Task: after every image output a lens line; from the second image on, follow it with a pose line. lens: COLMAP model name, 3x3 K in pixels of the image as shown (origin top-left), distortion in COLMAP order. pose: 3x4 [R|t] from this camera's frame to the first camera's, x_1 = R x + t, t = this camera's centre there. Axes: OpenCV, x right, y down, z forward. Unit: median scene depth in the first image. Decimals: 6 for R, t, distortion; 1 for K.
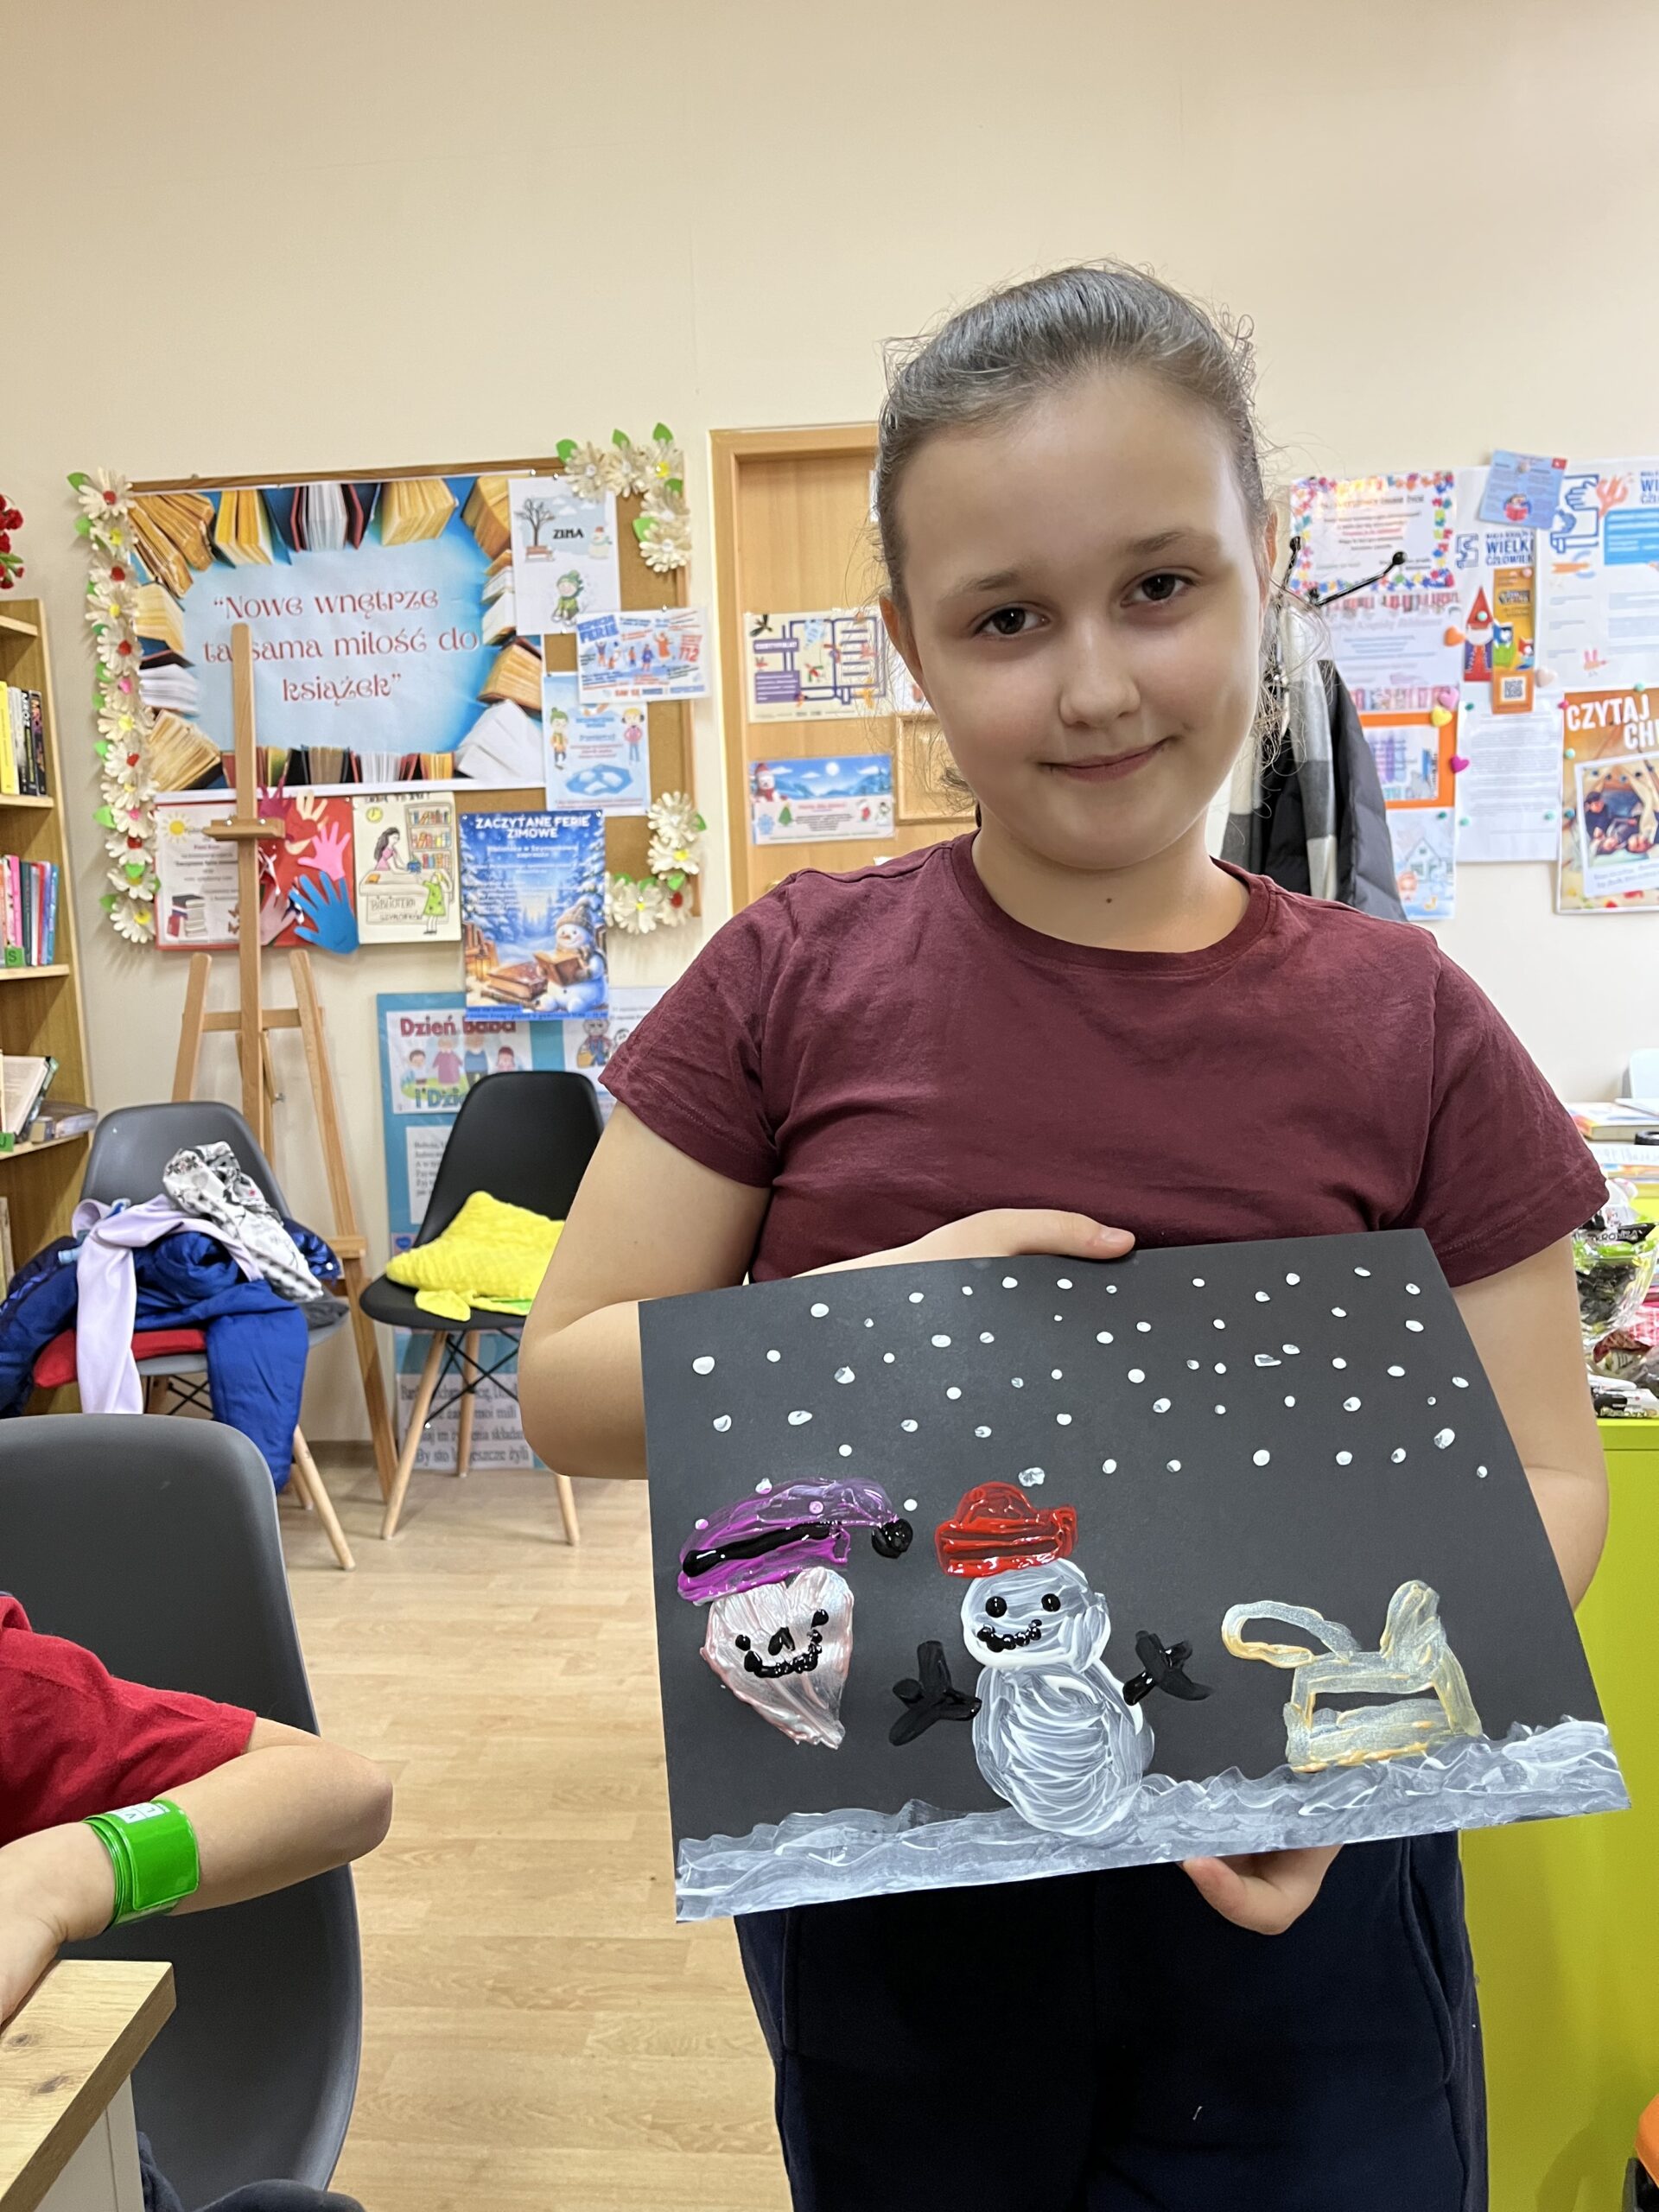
lens RADIAL K [[1746.4, 0, 817.5], [0, 1746.4, 1101.3], [0, 0, 1]] dist [0.074615, -0.093085]
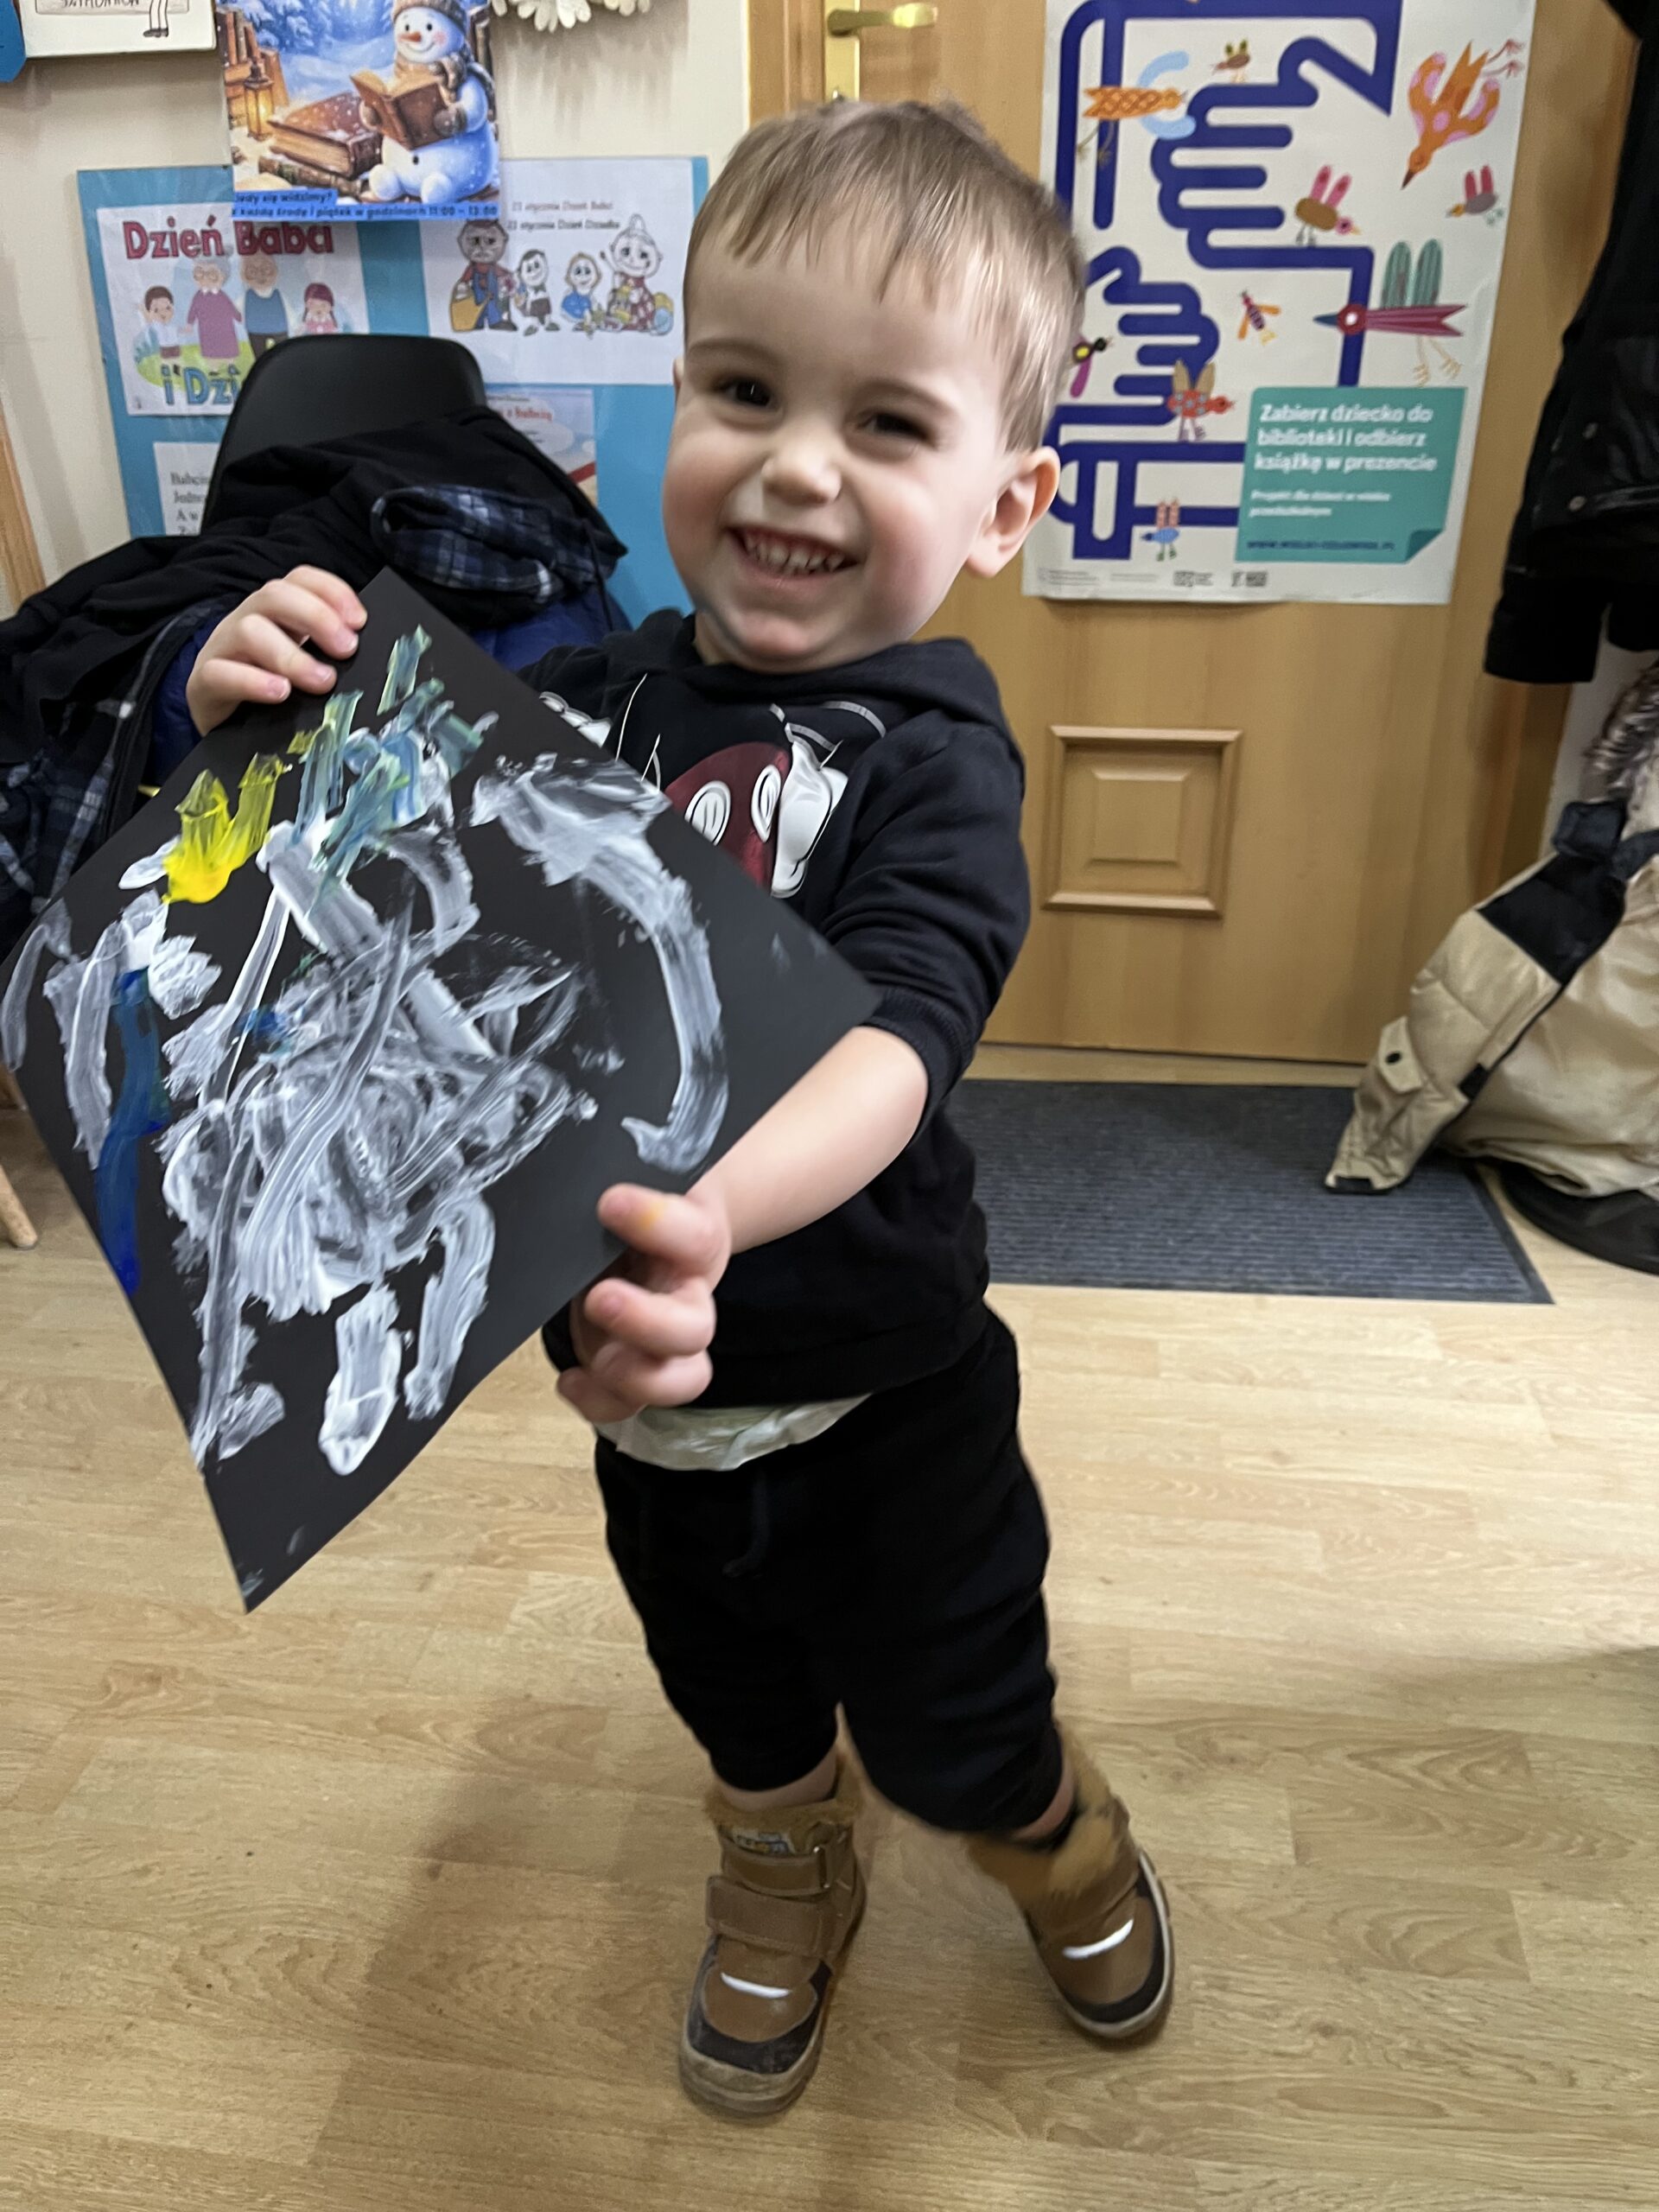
lens RADIAL K [[1746.4, 0, 825.2], [0, 1746.4, 1109.9], [0, 0, 1]] dist [0.074615, -0.093085]
pose [[0.997685, 0.046196, -0.049900, 0.012621], [-0.028866, 0.952135, 0.304313, 0.039399], [0.061570, -0.302168, 0.951264, 0.430280]]
